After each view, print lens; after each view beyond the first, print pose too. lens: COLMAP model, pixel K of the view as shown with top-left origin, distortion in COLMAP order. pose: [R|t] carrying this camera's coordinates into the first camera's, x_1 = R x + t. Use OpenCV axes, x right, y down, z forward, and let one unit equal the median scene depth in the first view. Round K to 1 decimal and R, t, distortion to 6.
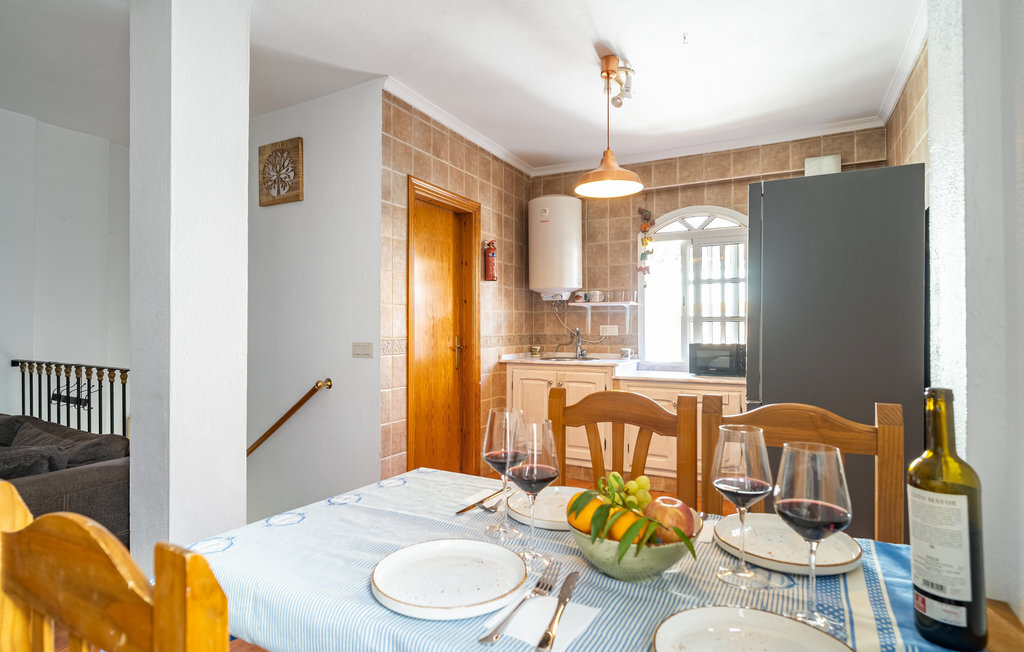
lens RADIAL K [[520.2, 0, 499.4], [0, 520.2, 341.8], [0, 0, 1]] dist [0.000189, 0.000088]
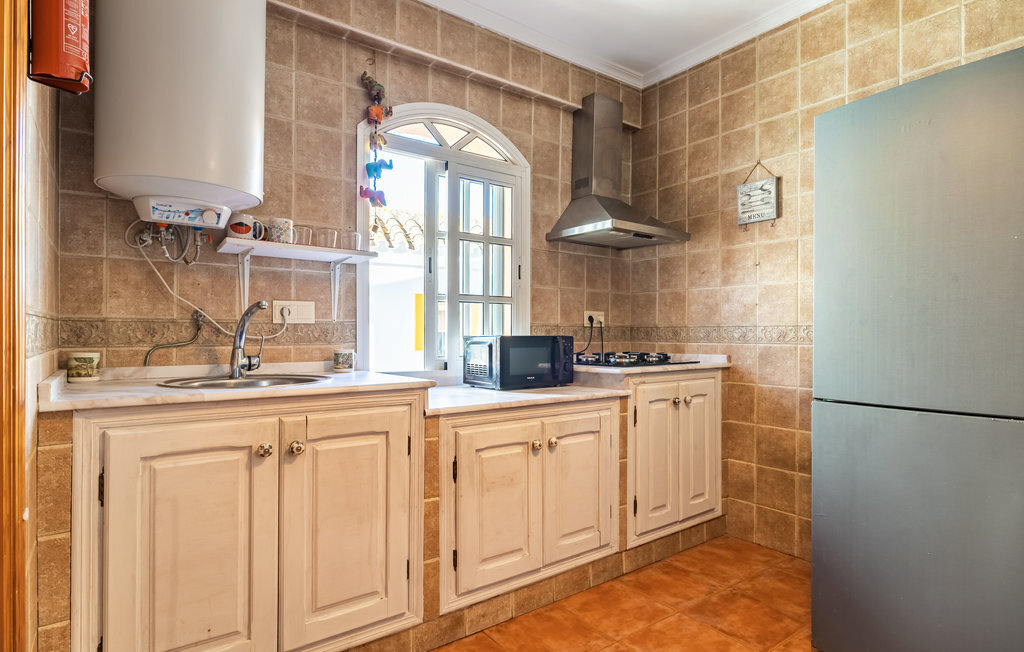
lens RADIAL K [[543.2, 0, 514.2], [0, 543.2, 332.3], [0, 0, 1]] dist [0.002667, 0.000113]
pose [[0.413910, 0.001888, 0.910316, -0.154707], [0.018720, 0.999769, -0.010585, 0.005158], [-0.910125, 0.021422, 0.413779, 0.651834]]
